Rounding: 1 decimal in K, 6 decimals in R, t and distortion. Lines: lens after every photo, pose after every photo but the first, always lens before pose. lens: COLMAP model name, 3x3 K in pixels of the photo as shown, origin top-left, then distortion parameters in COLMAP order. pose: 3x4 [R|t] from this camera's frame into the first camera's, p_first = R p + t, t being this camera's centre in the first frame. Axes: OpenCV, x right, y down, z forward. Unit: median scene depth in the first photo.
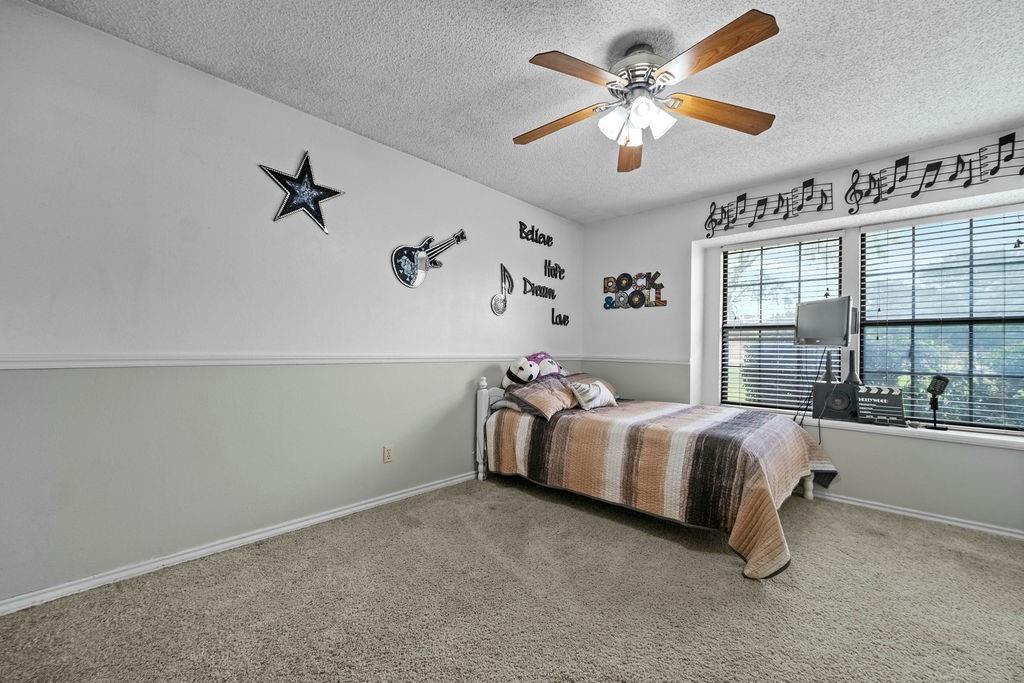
lens RADIAL K [[409.1, 0, 517.7], [0, 409.1, 355.1], [0, 0, 1]] dist [-0.002965, -0.000342]
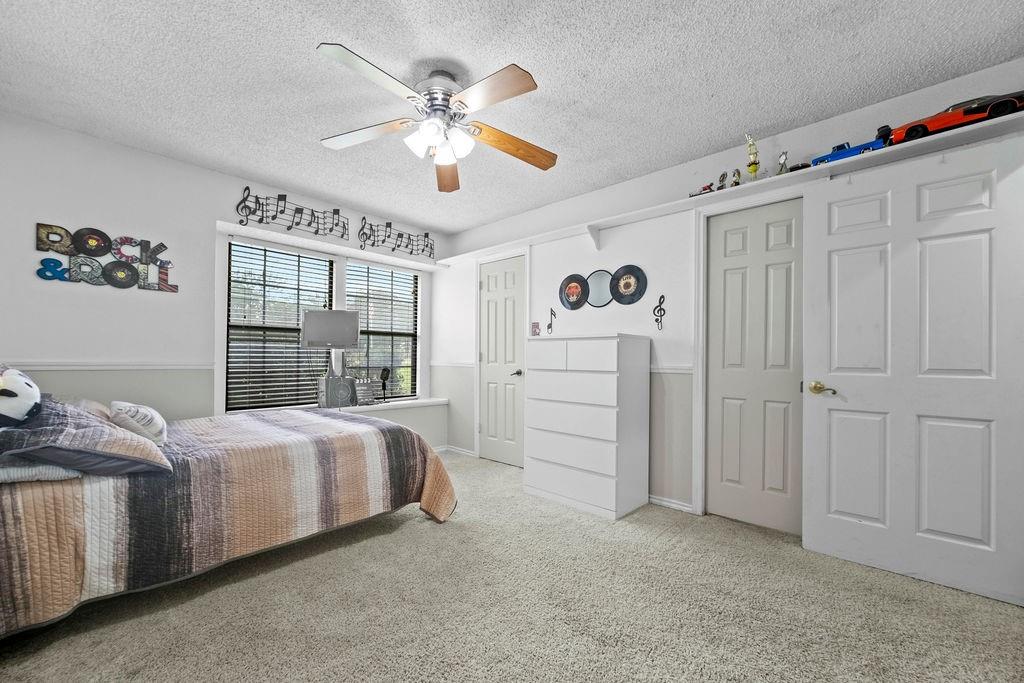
lens RADIAL K [[409.1, 0, 517.7], [0, 409.1, 355.1], [0, 0, 1]] dist [-0.002965, -0.000342]
pose [[0.004660, -0.011163, 0.999927, -0.450631], [0.005451, 0.999923, 0.011138, -0.011948], [-0.999974, 0.005398, 0.004720, 0.431952]]
